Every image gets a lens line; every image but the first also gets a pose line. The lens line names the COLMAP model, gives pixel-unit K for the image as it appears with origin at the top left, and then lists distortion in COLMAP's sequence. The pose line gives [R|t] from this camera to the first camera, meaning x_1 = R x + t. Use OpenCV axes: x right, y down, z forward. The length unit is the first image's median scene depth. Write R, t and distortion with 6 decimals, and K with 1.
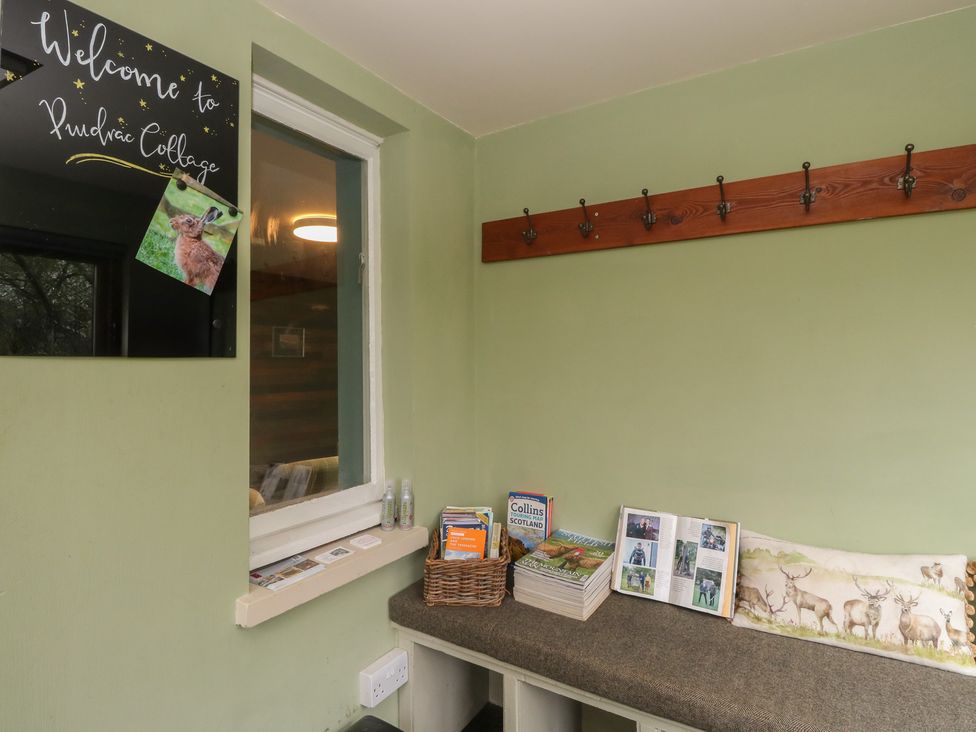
lens RADIAL K [[531.5, 0, 491.8], [0, 531.5, 360.4], [0, 0, 1]] dist [0.020416, -0.026812]
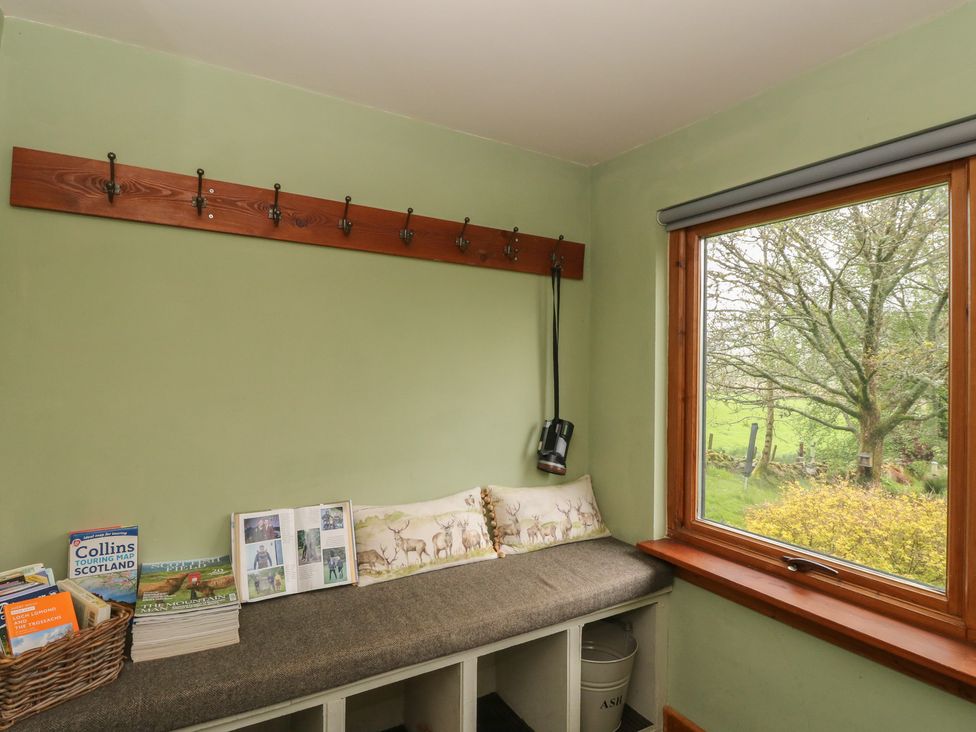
lens RADIAL K [[539.4, 0, 488.0], [0, 539.4, 366.0], [0, 0, 1]] dist [0.000974, -0.013447]
pose [[0.457859, 0.015733, 0.888886, -0.441358], [-0.019109, 0.999787, -0.007853, 0.017316], [-0.888820, -0.013390, 0.458061, 0.205496]]
